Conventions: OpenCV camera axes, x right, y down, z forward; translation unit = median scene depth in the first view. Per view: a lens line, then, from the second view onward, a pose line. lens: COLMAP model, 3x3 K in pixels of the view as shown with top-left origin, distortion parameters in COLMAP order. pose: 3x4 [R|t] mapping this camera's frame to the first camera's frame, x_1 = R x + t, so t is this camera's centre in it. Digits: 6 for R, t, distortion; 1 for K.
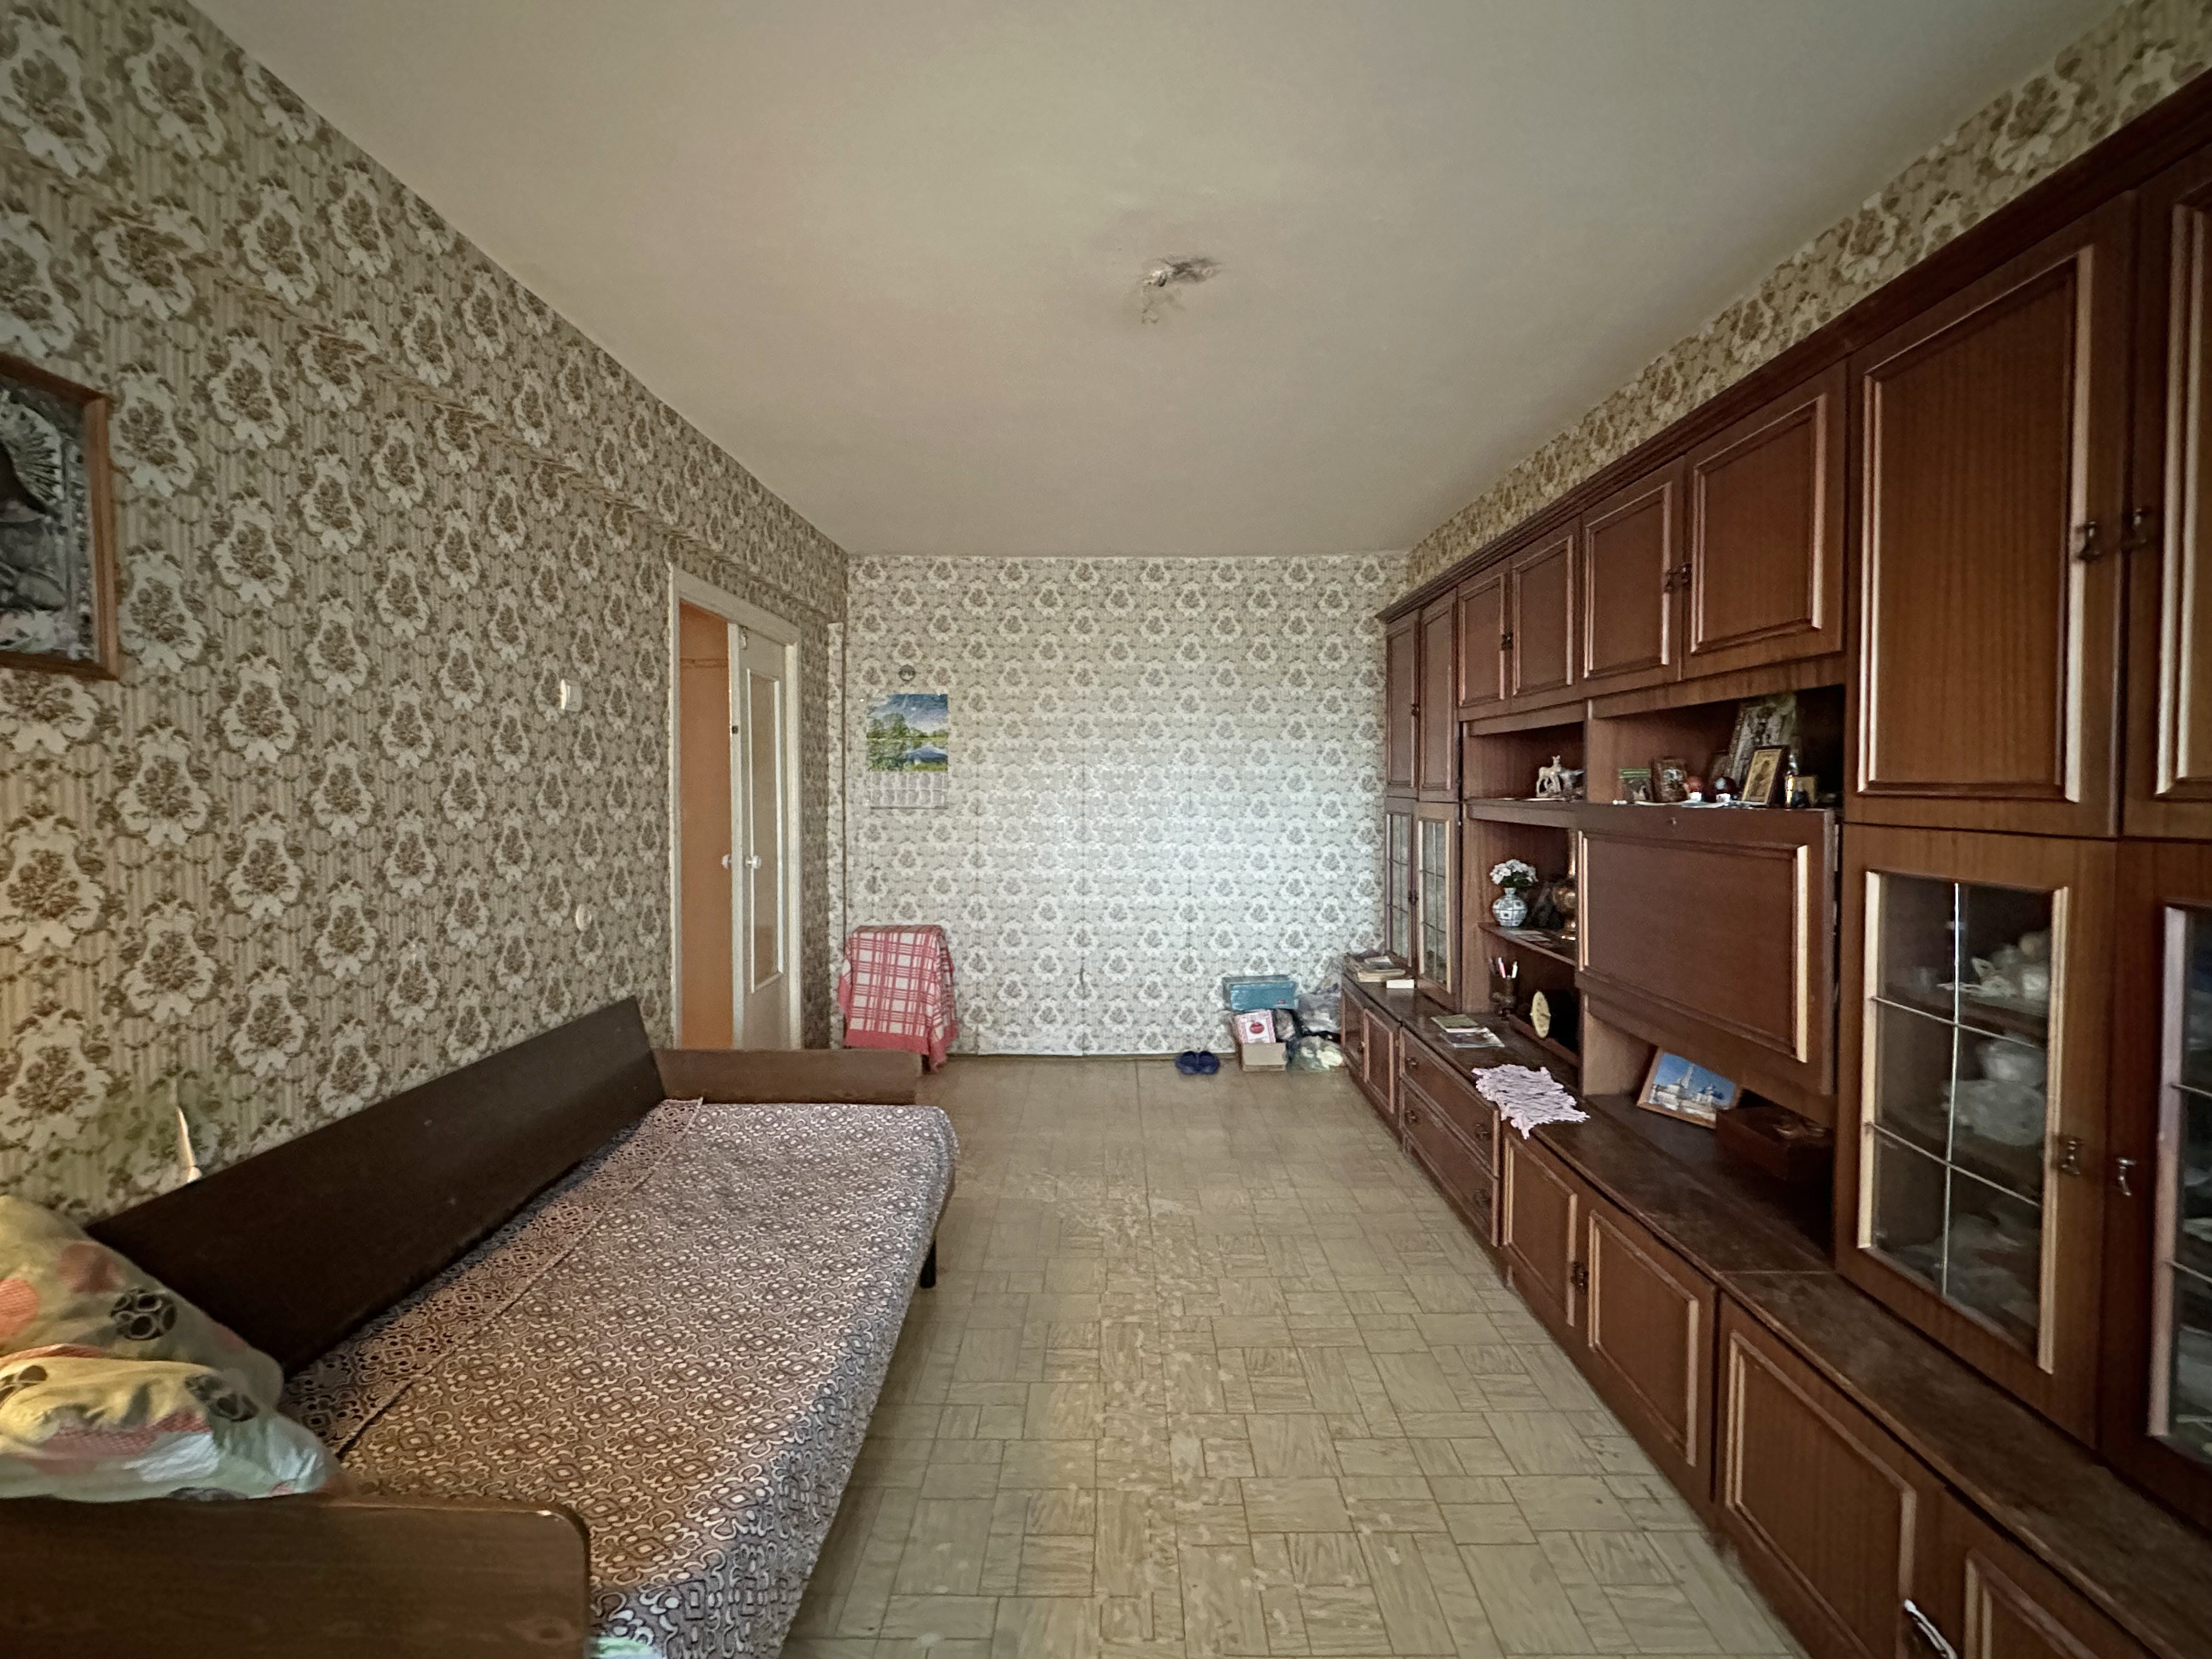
lens RADIAL K [[1005.1, 0, 1106.0], [0, 1005.1, 829.4], [0, 0, 1]] dist [-0.002892, -0.000276]
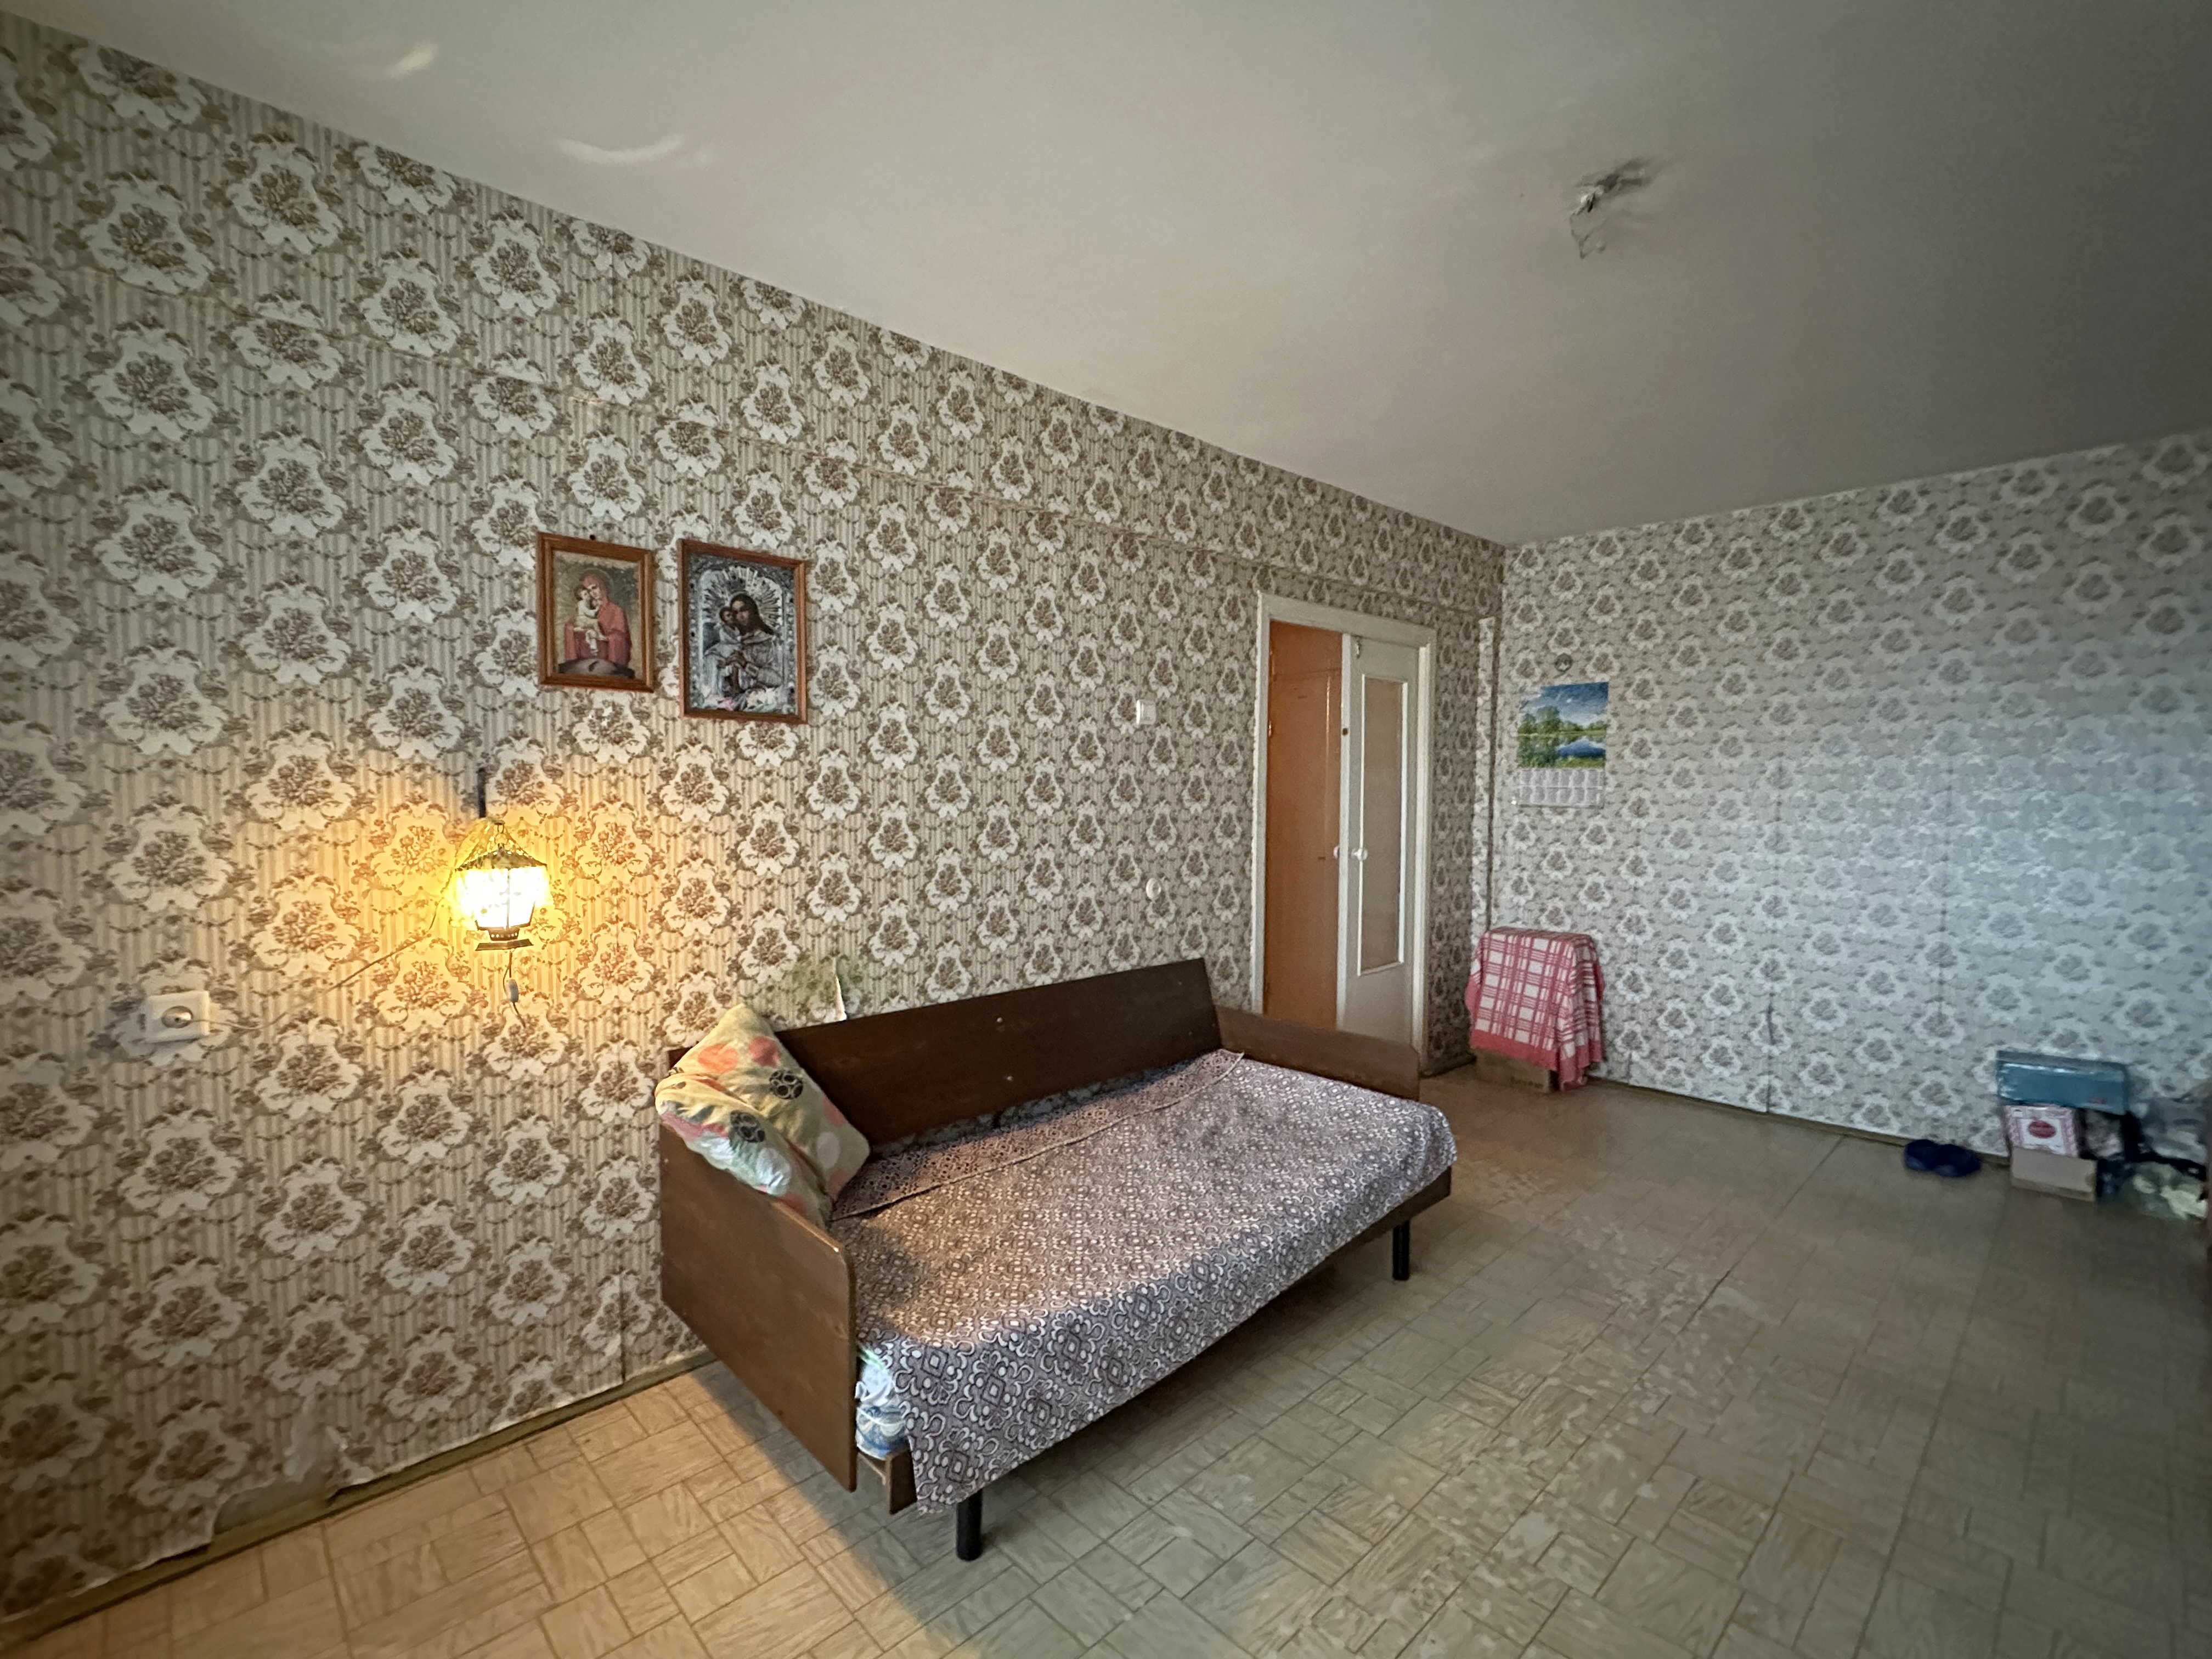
lens RADIAL K [[1005.1, 0, 1103.9], [0, 1005.1, 830.6], [0, 0, 1]] dist [-0.002892, -0.000276]
pose [[0.698647, 0.033329, -0.714690, 0.321684], [-0.030182, 0.999398, 0.017102, -0.004316], [0.714830, 0.009622, 0.699232, 0.075814]]
